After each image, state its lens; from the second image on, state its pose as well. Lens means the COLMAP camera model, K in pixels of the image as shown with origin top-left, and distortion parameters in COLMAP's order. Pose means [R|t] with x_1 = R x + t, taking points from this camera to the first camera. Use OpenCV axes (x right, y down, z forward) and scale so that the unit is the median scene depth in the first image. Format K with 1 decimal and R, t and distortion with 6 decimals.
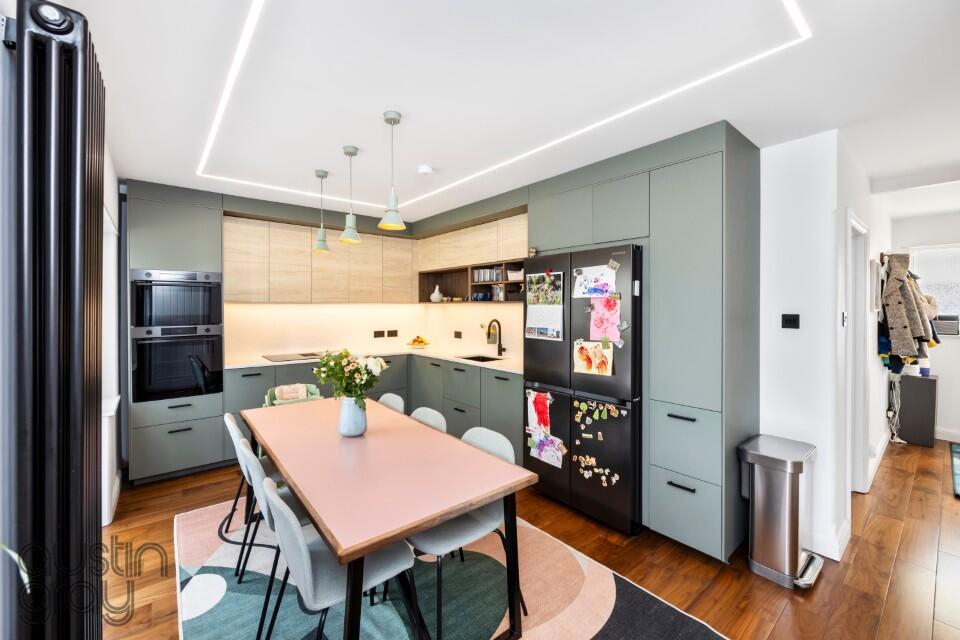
lens RADIAL K [[385.2, 0, 479.5], [0, 385.2, 312.9], [0, 0, 1]] dist [-0.002499, 0.000122]
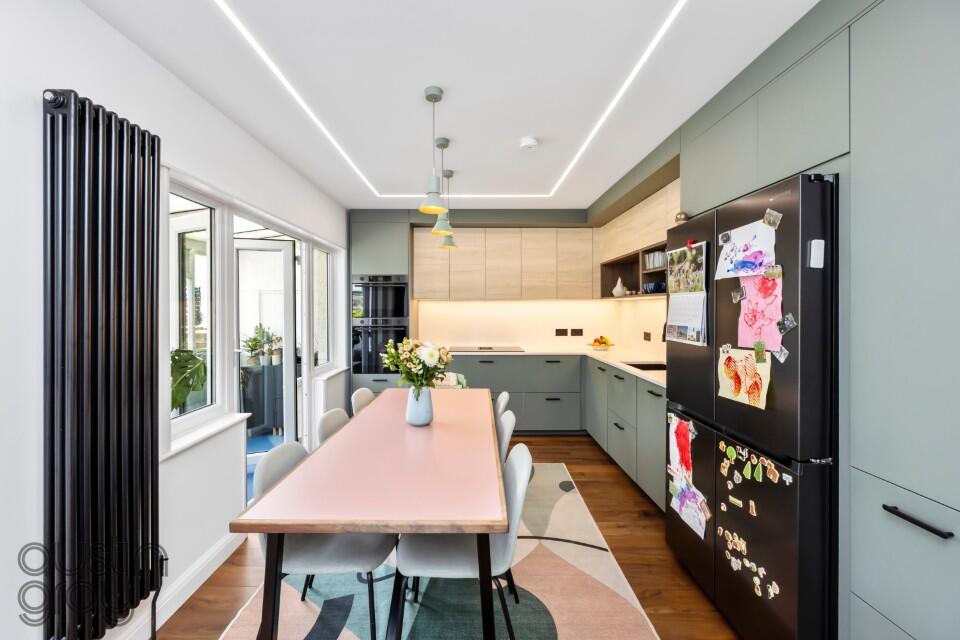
lens RADIAL K [[385.2, 0, 479.6], [0, 385.2, 313.0], [0, 0, 1]] dist [-0.002499, 0.000122]
pose [[0.774962, 0.006552, -0.631974, 0.331177], [-0.010066, 0.999947, -0.001976, 0.021165], [0.631928, 0.007893, 0.774987, 0.246248]]
